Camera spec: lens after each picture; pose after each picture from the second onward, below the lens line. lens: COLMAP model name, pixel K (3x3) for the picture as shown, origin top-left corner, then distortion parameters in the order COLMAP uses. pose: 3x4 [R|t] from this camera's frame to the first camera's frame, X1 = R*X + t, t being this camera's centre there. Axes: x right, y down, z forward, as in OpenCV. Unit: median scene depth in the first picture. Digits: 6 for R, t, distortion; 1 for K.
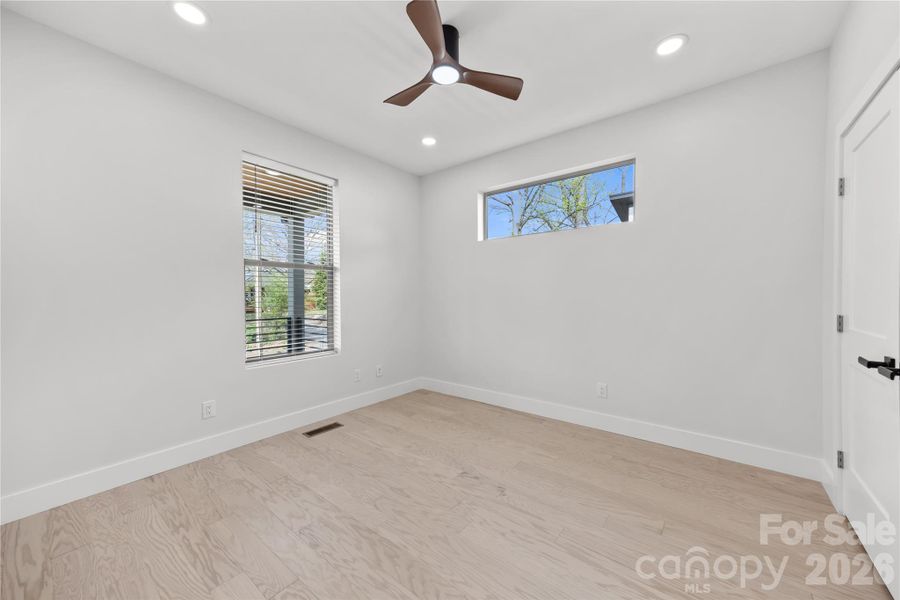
lens RADIAL K [[384.3, 0, 454.2], [0, 384.3, 298.7], [0, 0, 1]] dist [0.001466, 0.000050]
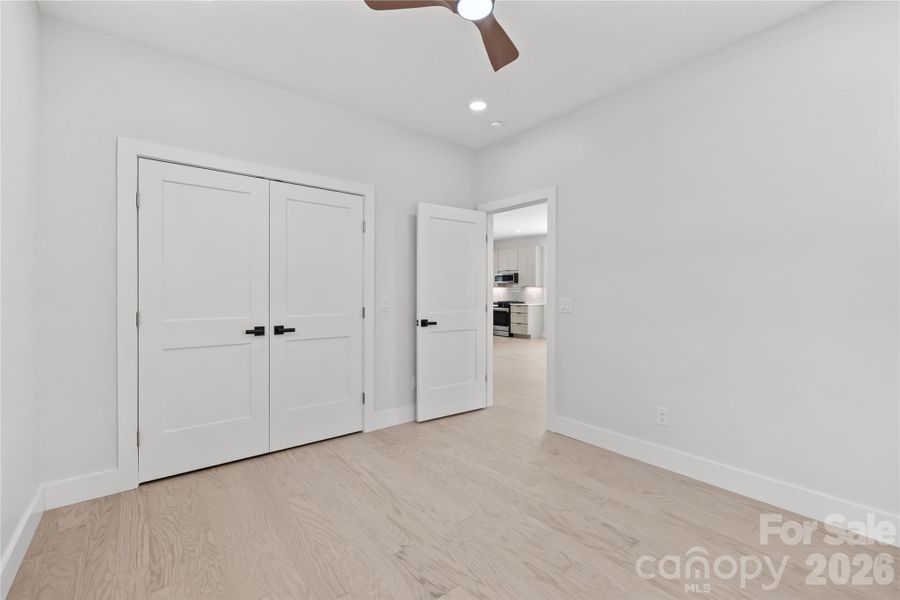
lens RADIAL K [[384.3, 0, 454.2], [0, 384.3, 298.7], [0, 0, 1]] dist [0.001466, 0.000050]
pose [[-0.978222, 0.002721, 0.207542, -0.148934], [0.005884, 0.999876, 0.014626, -0.009828], [-0.207476, 0.015528, -0.978117, 1.884390]]
